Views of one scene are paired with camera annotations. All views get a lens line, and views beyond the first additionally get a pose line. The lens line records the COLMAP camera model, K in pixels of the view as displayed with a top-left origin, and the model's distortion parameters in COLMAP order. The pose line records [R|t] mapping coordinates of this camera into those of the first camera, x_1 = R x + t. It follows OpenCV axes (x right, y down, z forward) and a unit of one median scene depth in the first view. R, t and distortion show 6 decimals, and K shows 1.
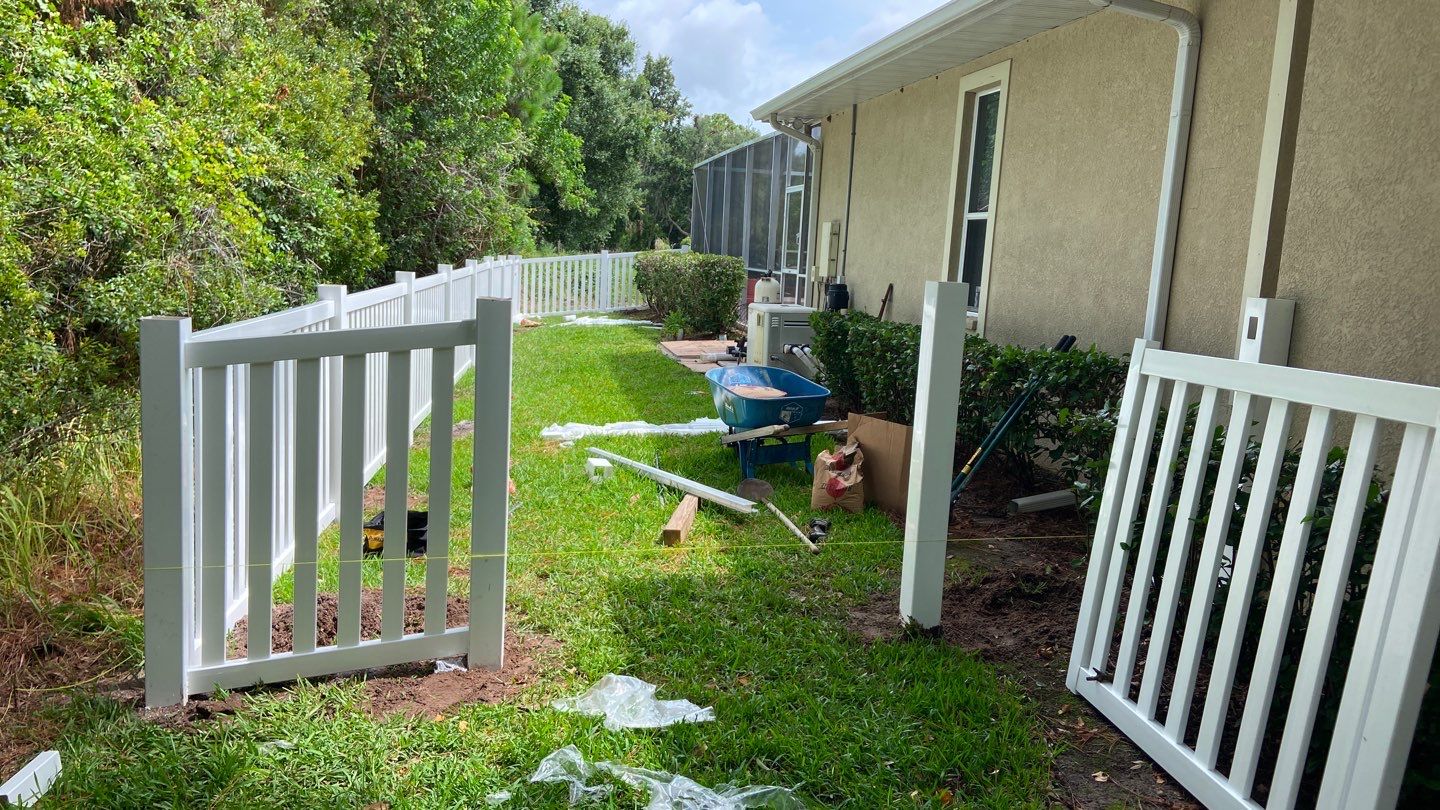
lens RADIAL K [[1085.0, 0, 717.5], [0, 1085.0, 410.3], [0, 0, 1]] dist [0.117875, -0.154410]
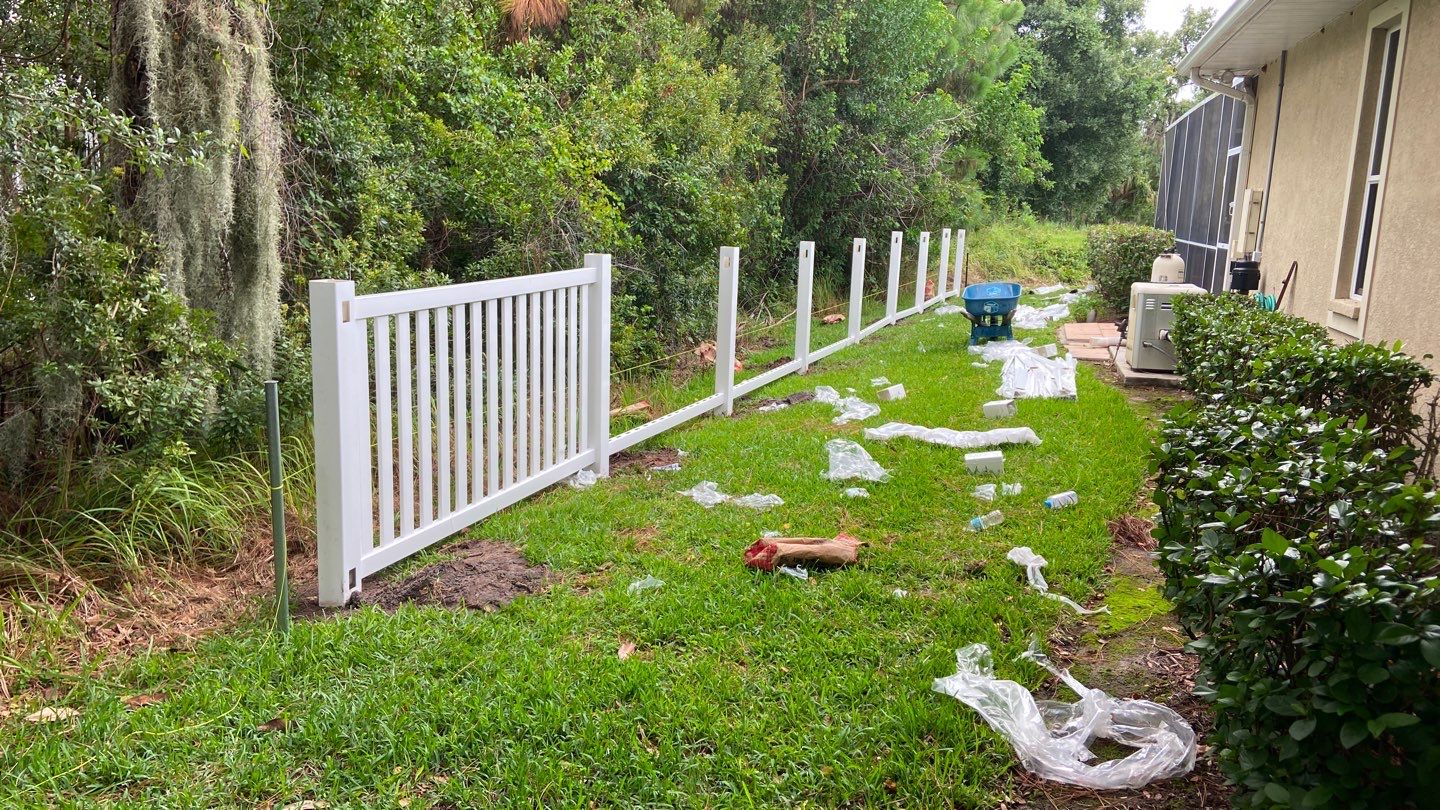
lens RADIAL K [[1085.0, 0, 713.8], [0, 1085.0, 406.9], [0, 0, 1]] dist [0.117875, -0.154410]
pose [[0.891752, 0.061312, -0.448352, 0.144922], [-0.053442, 0.998114, 0.030199, -0.005564], [0.449358, -0.002969, 0.893347, 0.032506]]
